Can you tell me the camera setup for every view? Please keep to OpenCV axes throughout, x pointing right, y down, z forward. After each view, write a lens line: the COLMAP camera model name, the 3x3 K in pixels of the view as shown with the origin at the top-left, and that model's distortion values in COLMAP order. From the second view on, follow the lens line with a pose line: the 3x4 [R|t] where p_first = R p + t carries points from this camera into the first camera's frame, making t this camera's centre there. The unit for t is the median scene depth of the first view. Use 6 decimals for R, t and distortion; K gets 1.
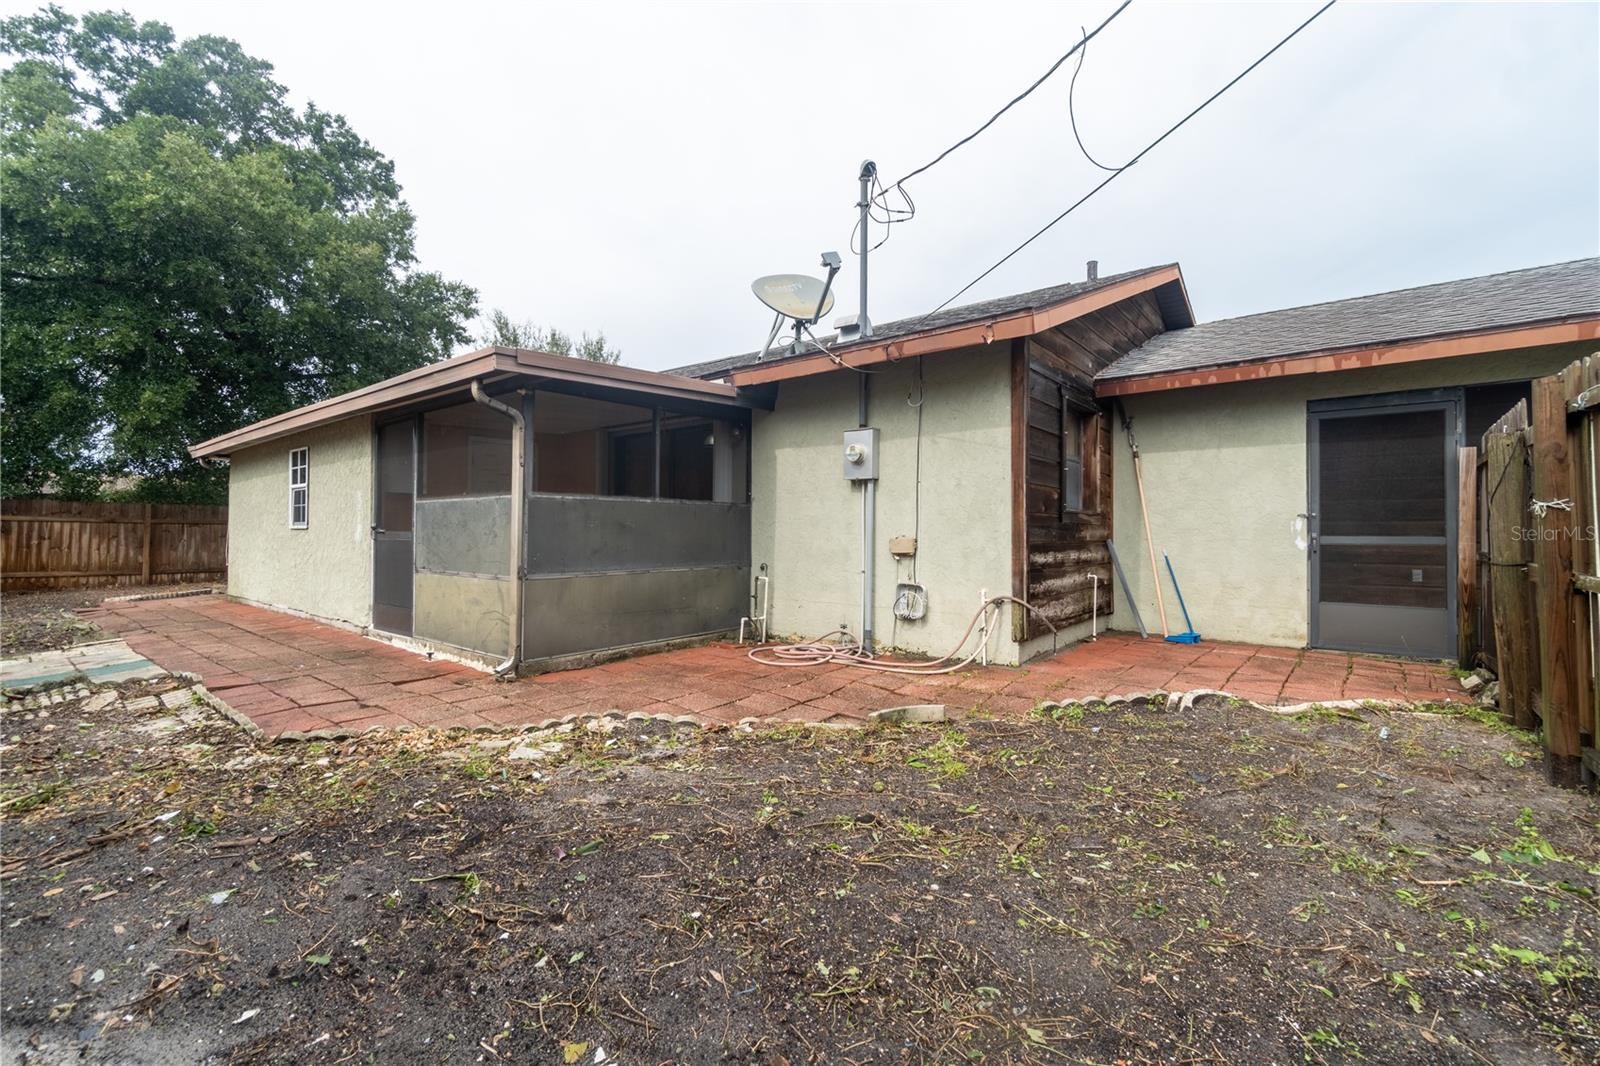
lens RADIAL K [[737.6, 0, 804.0], [0, 737.6, 520.6], [0, 0, 1]] dist [0.002112, 0.000529]
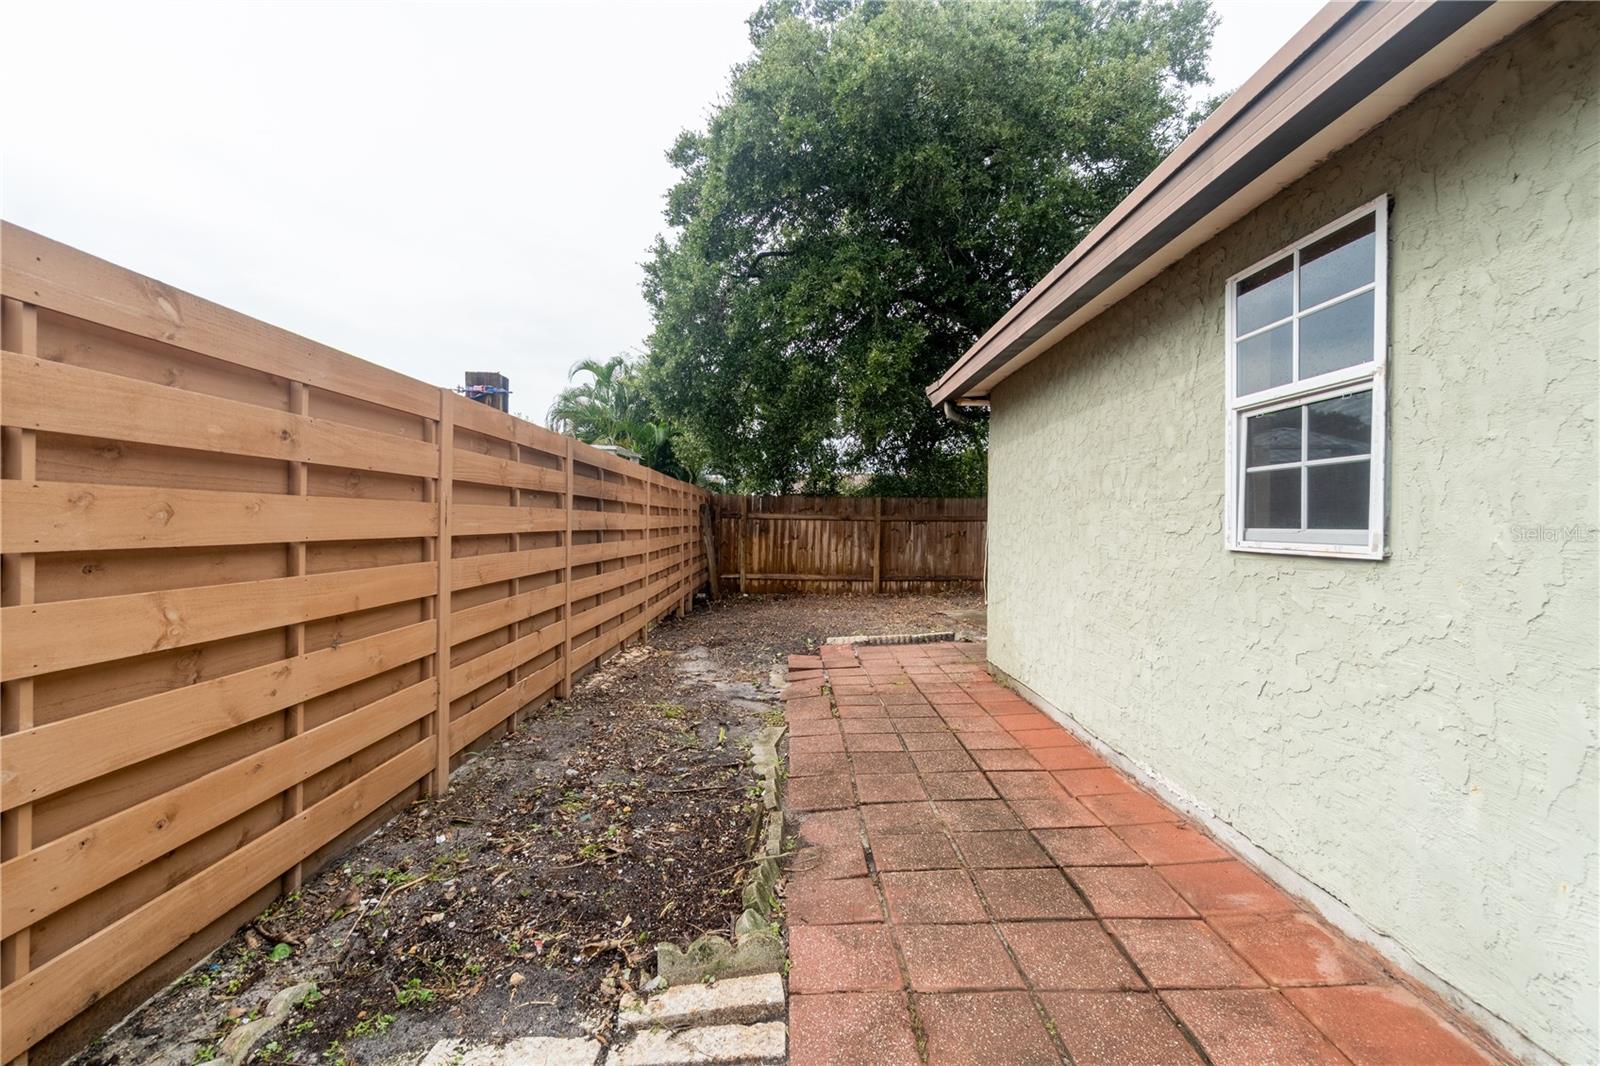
lens RADIAL K [[684.1, 0, 799.2], [0, 684.1, 525.3], [0, 0, 1]] dist [-0.006937, 0.003262]
pose [[0.662205, 0.002022, -0.749320, -0.374790], [0.012181, 0.999835, 0.013463, -0.002849], [0.749224, -0.018043, 0.662071, 0.430386]]
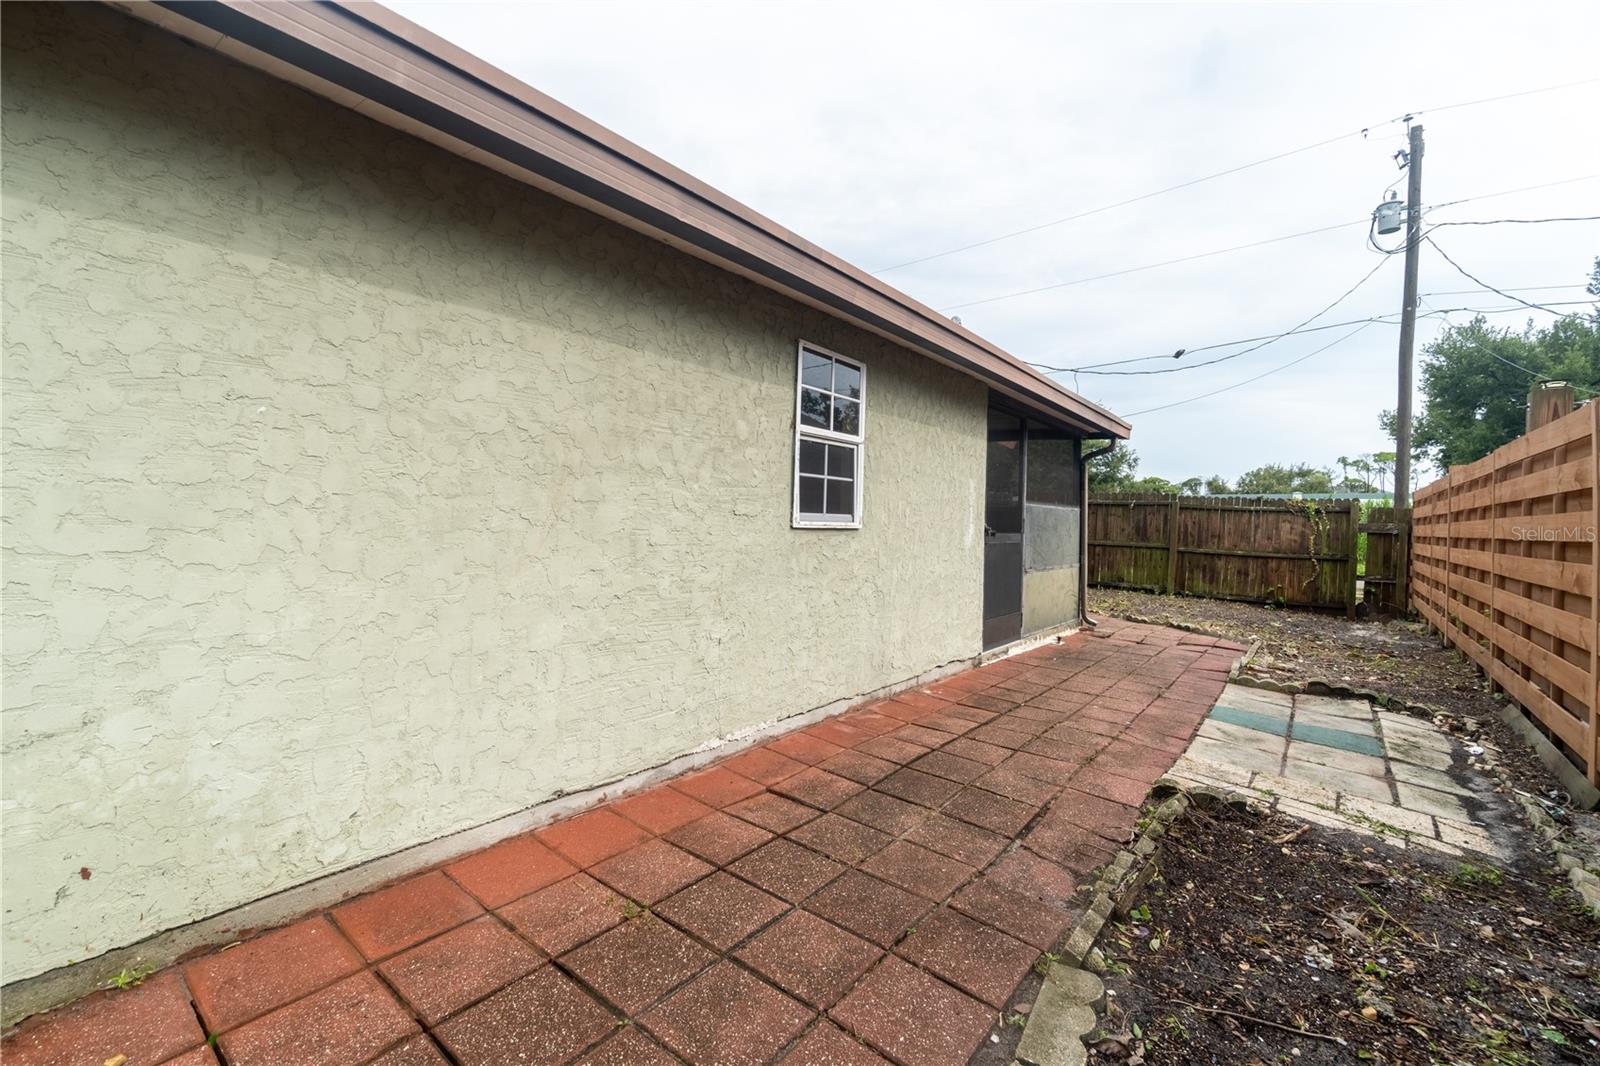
lens RADIAL K [[684.1, 0, 784.1], [0, 684.1, 522.9], [0, 0, 1]] dist [-0.006937, 0.003262]
pose [[-0.035716, -0.010327, 0.999309, -0.672413], [-0.044908, 0.998953, 0.008718, 0.003185], [-0.998352, -0.044565, -0.036143, 0.632735]]
